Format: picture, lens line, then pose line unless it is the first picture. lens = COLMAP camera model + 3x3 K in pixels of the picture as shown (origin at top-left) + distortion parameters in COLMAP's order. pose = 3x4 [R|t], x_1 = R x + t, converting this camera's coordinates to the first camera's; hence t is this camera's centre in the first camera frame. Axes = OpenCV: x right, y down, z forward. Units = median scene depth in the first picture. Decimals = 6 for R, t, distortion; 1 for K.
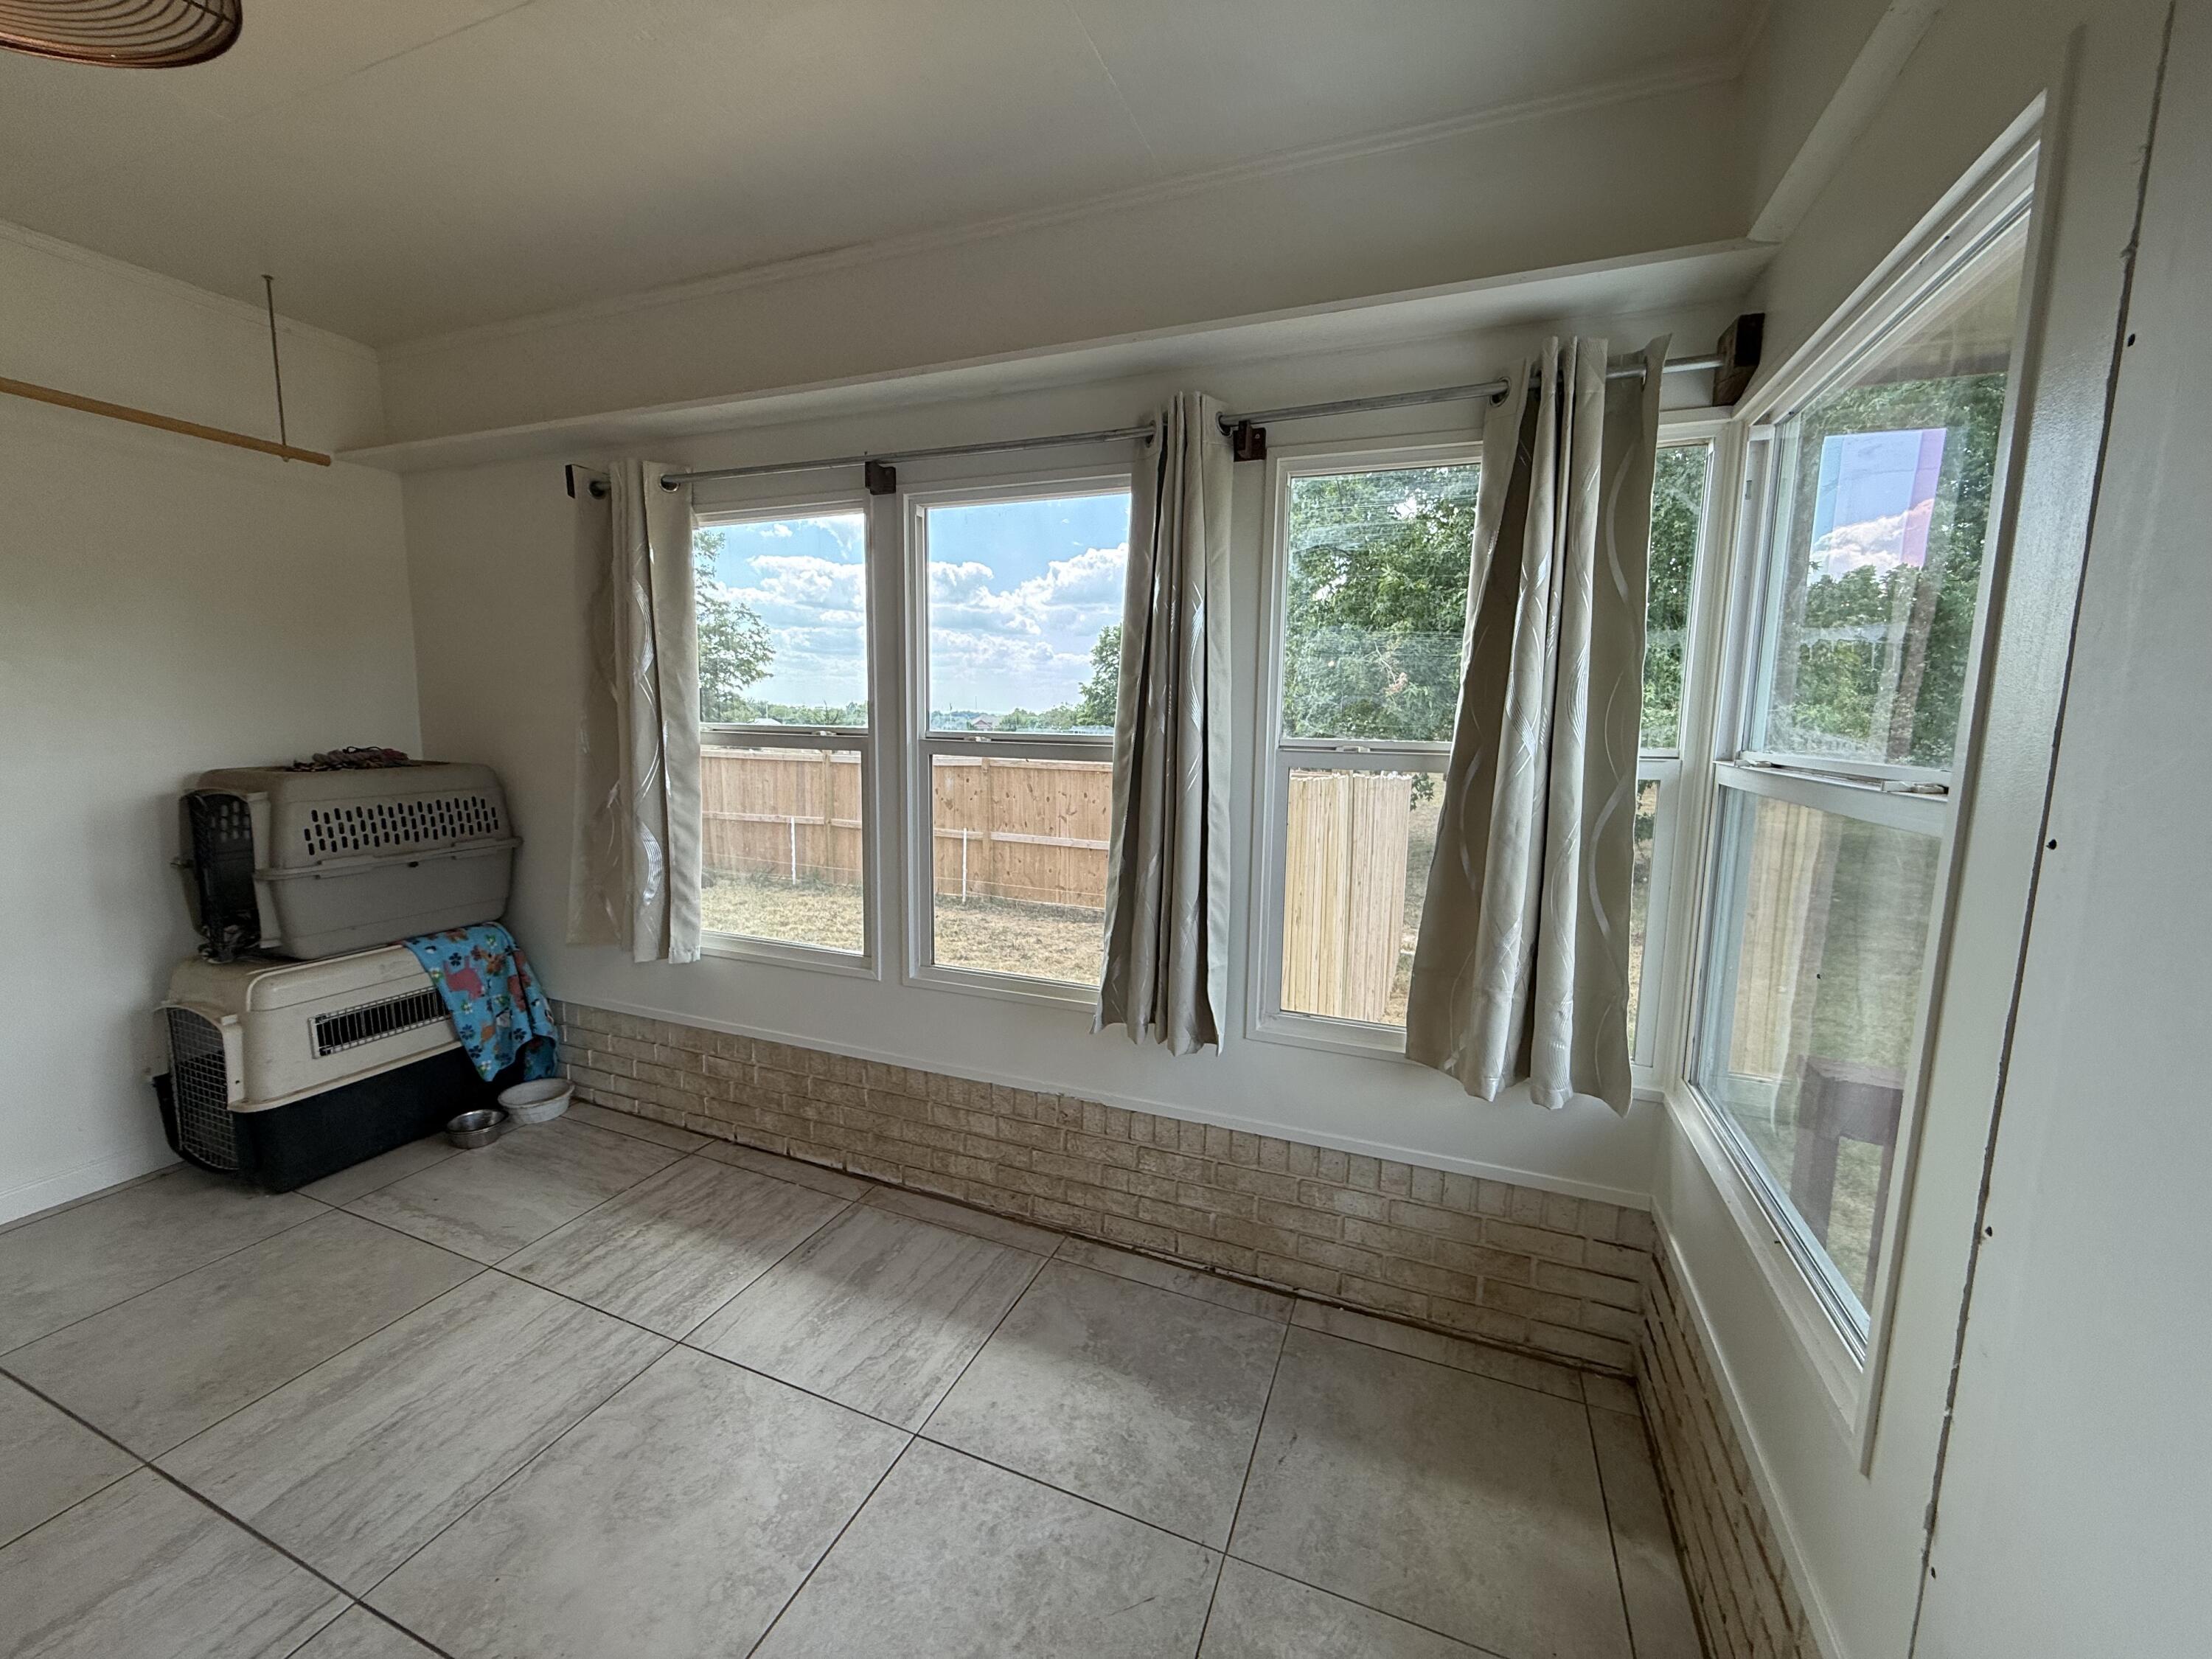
lens RADIAL K [[878.7, 0, 1106.0], [0, 878.7, 829.5], [0, 0, 1]] dist [0.001299, 0.000203]
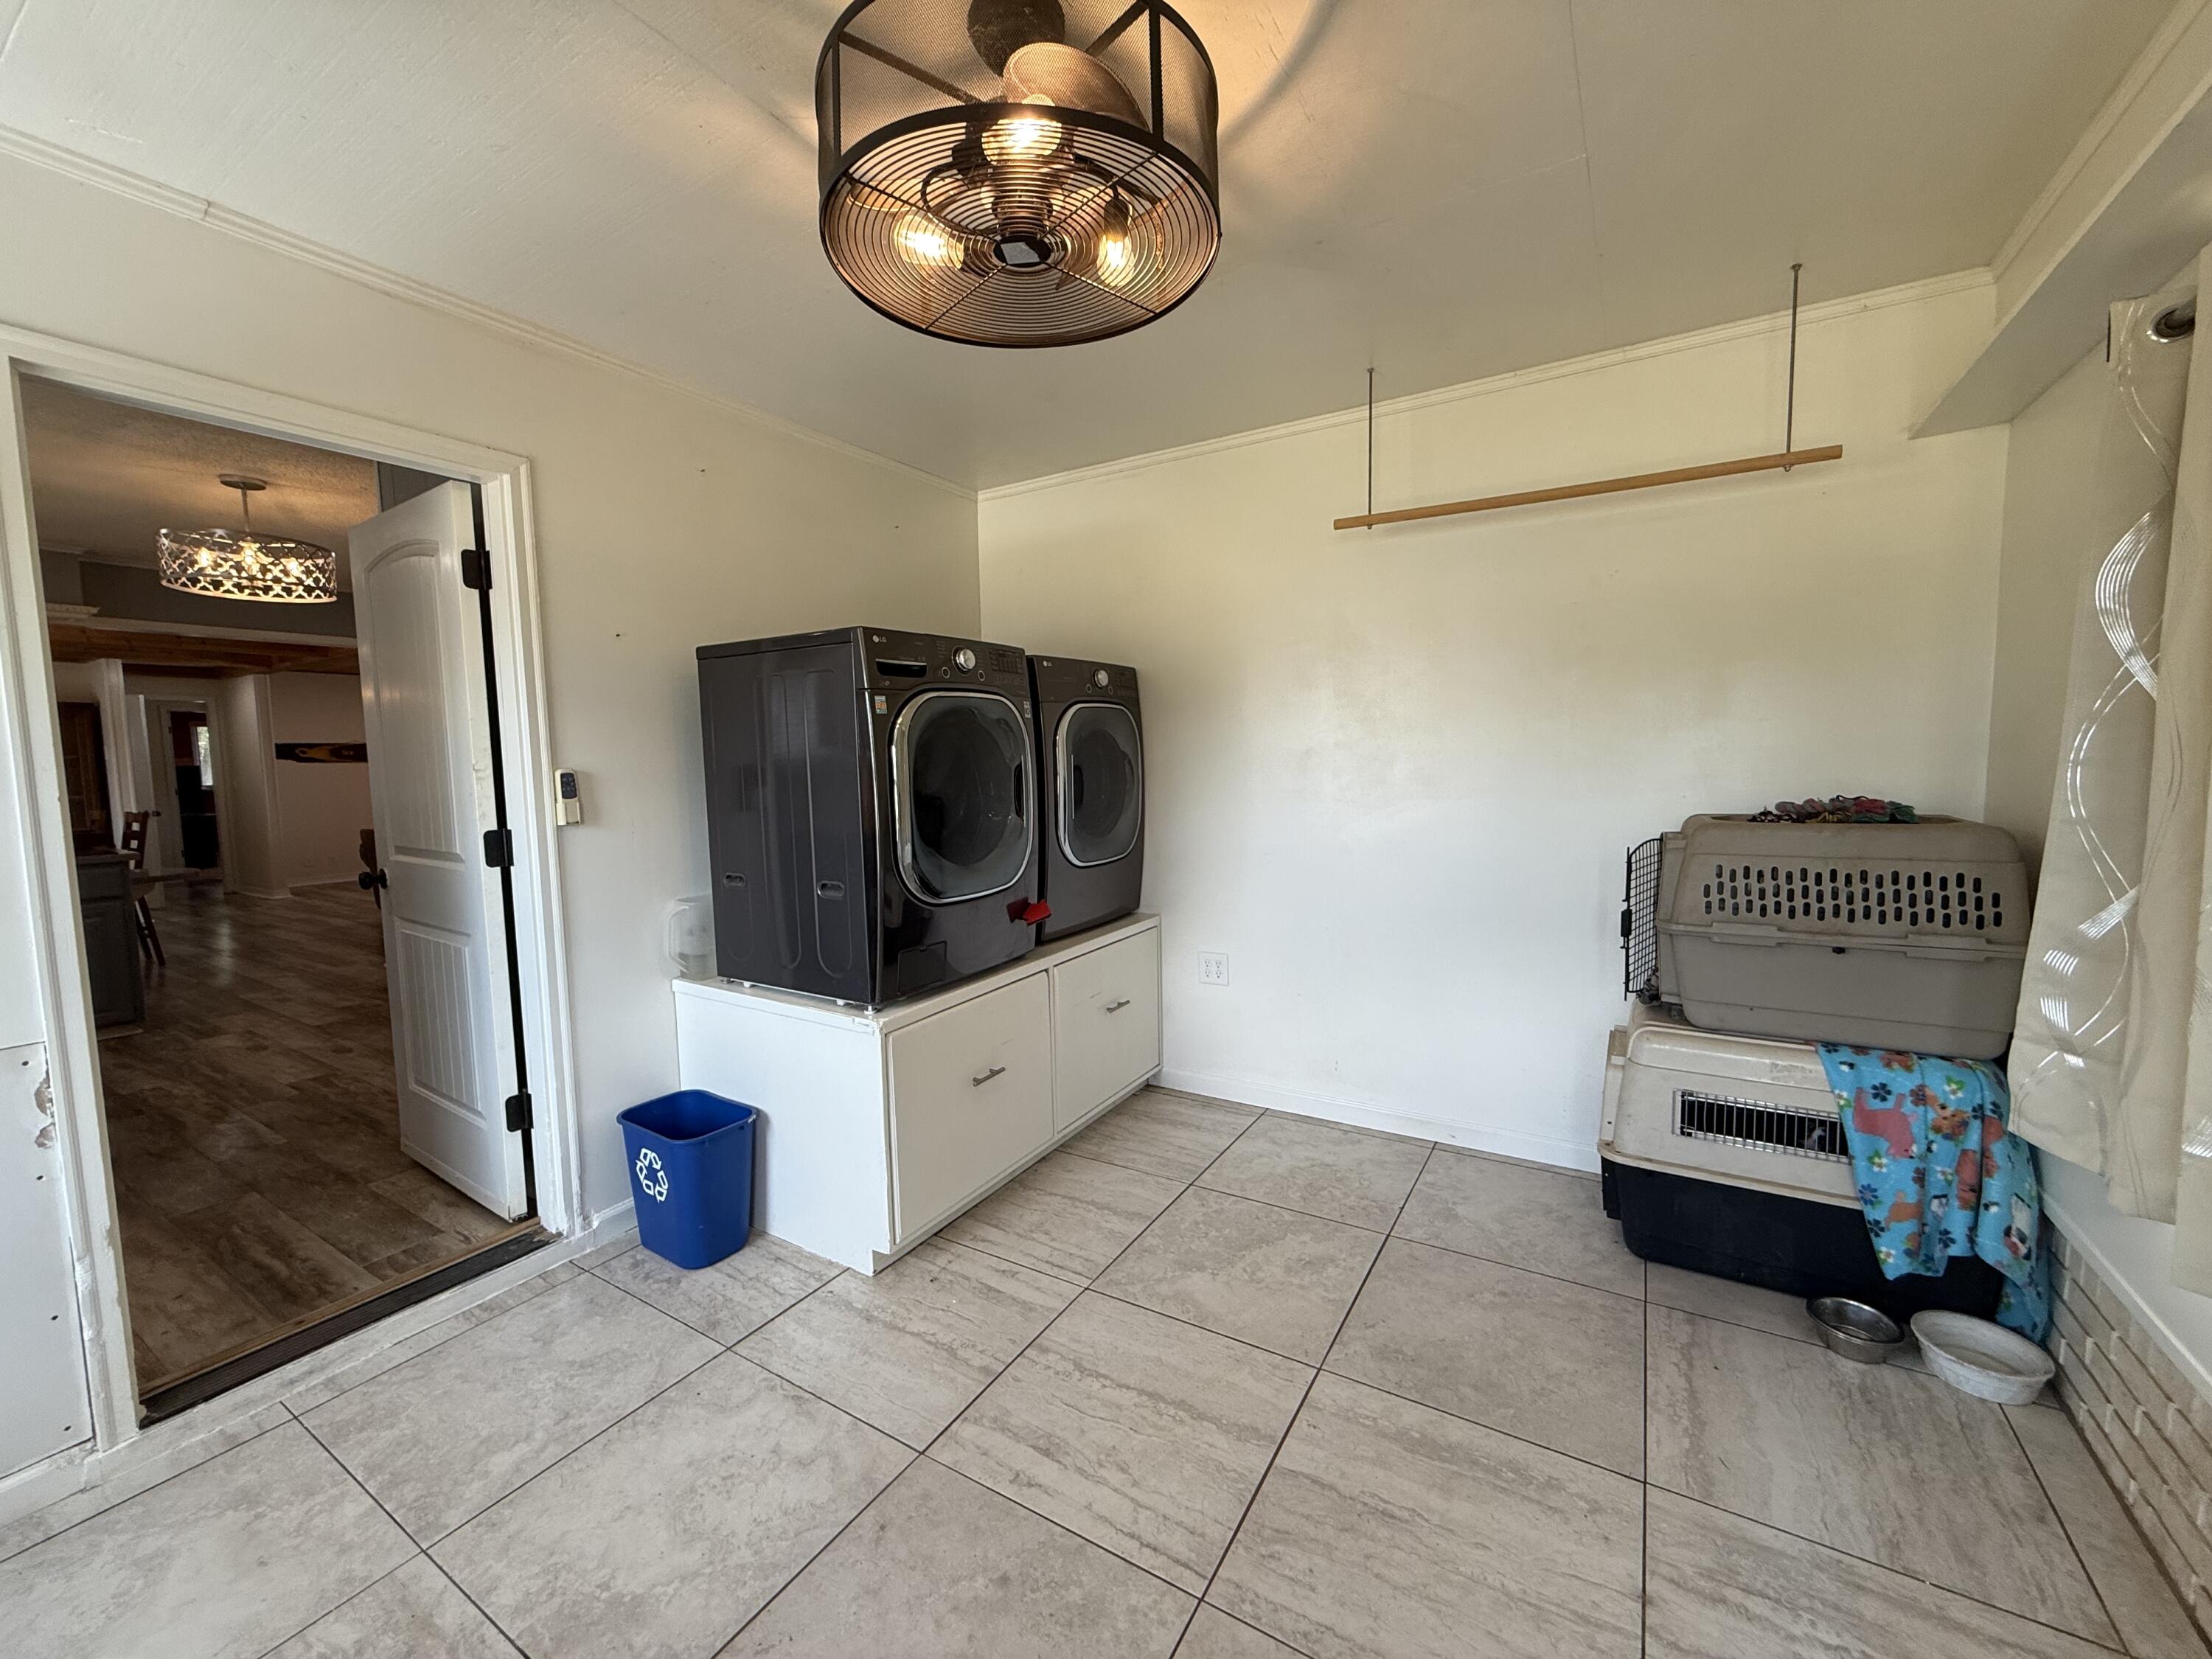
lens RADIAL K [[878.7, 0, 1106.0], [0, 878.7, 829.5], [0, 0, 1]] dist [0.001299, 0.000203]
pose [[-0.176220, 0.060878, -0.982466, 0.070569], [-0.116440, 0.989789, 0.082217, -0.051540], [0.977440, 0.128886, -0.167332, 0.476336]]
